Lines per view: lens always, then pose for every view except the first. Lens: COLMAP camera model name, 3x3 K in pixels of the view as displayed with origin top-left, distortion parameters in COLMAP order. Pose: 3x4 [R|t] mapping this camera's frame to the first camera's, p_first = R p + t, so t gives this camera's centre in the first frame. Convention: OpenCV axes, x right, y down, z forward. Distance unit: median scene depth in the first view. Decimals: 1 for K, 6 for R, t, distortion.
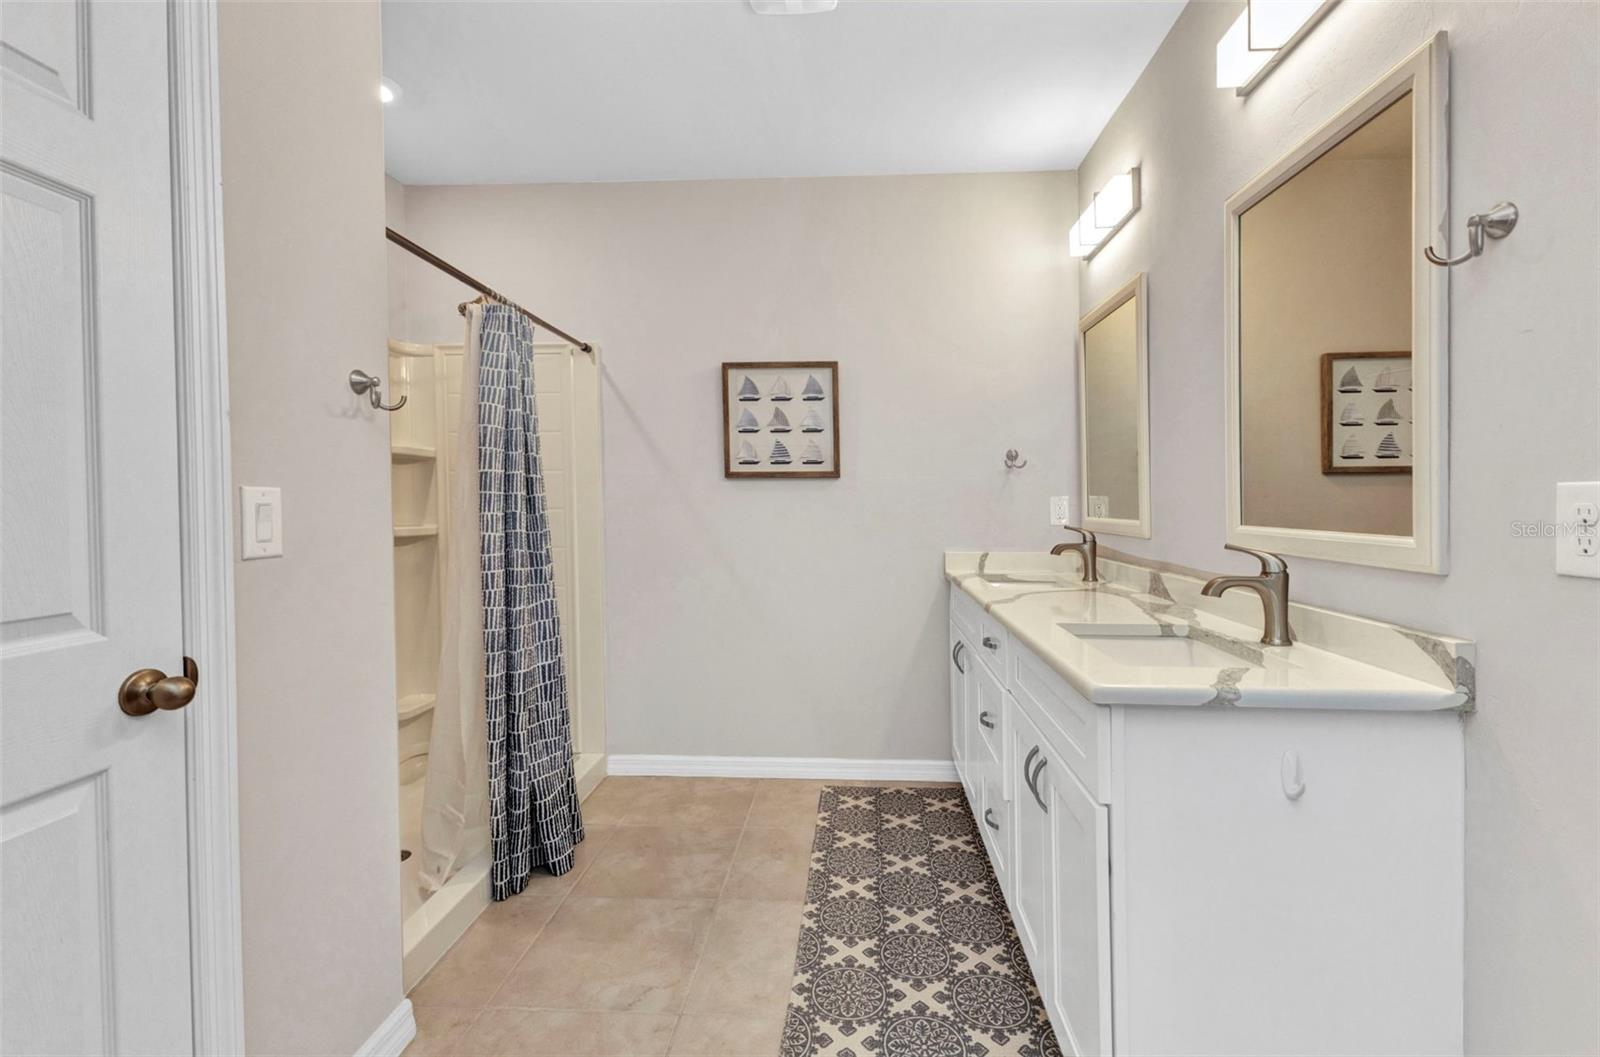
lens RADIAL K [[683.3, 0, 824.8], [0, 683.3, 499.0], [0, 0, 1]] dist [0.001683, 0.000151]
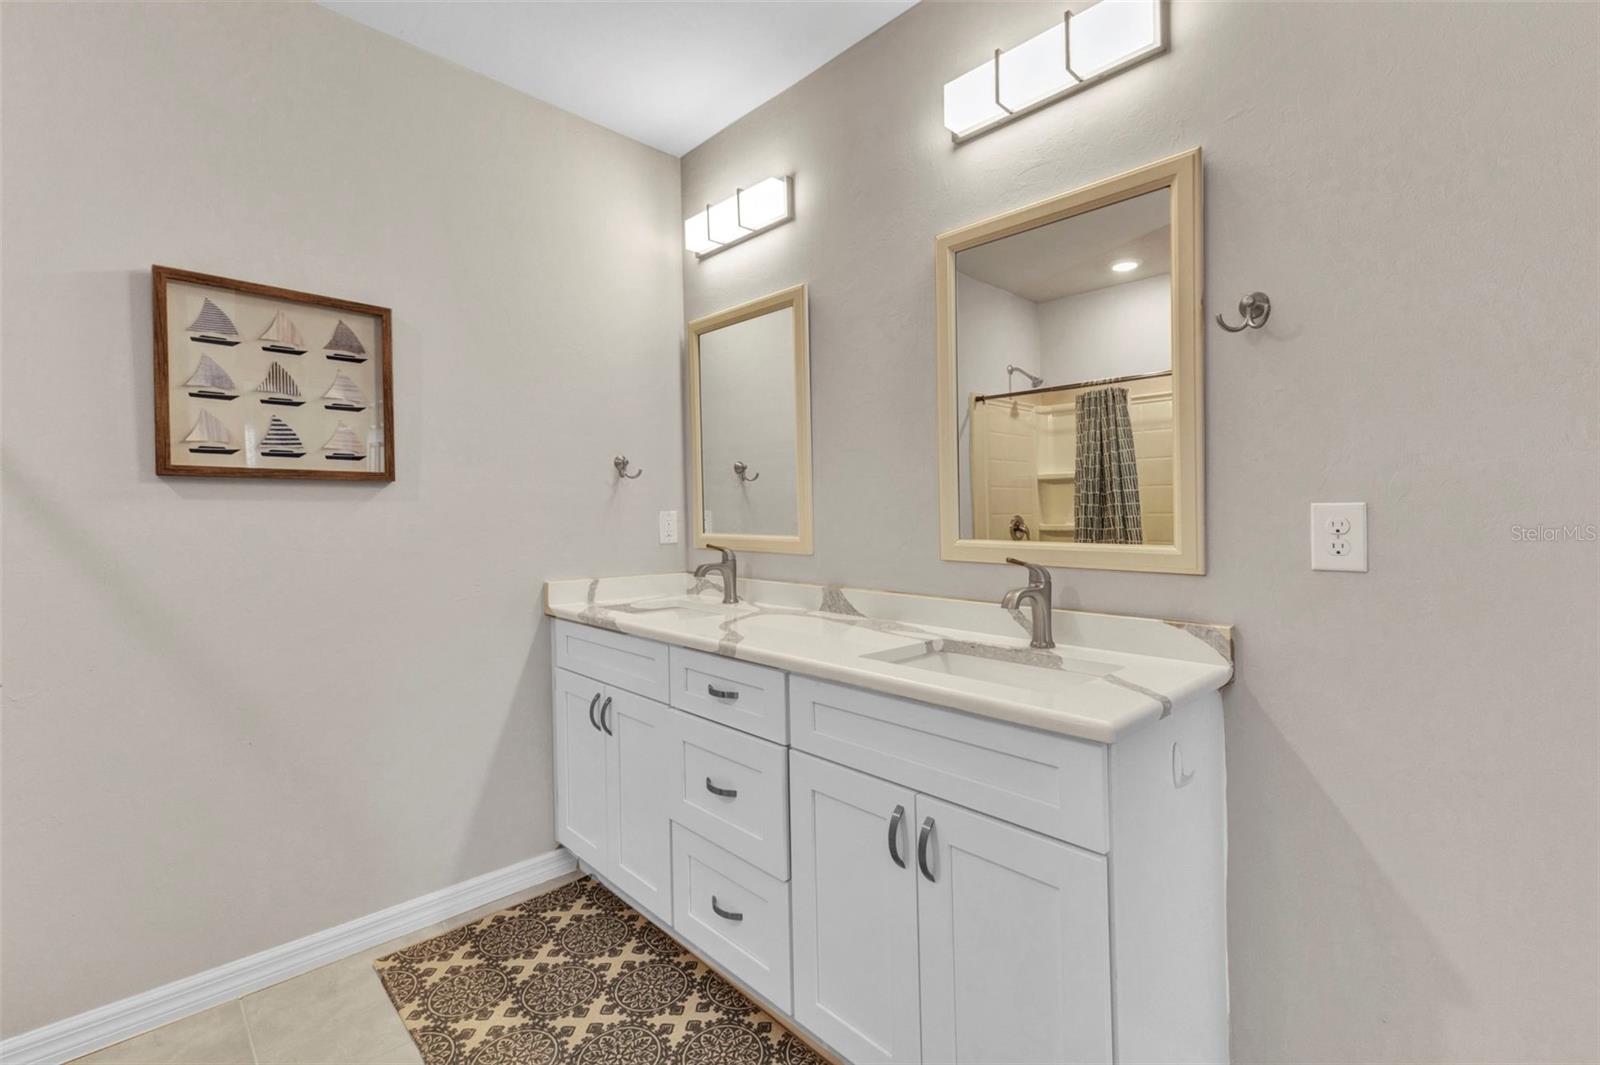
lens RADIAL K [[691.1, 0, 792.0], [0, 691.1, 502.0], [0, 0, 1]] dist [0.002913, 0.000251]
pose [[0.684141, 0.011997, 0.729251, -0.214522], [-0.000305, 0.999869, -0.016162, -0.001104], [-0.729350, 0.010835, 0.684055, 0.264509]]
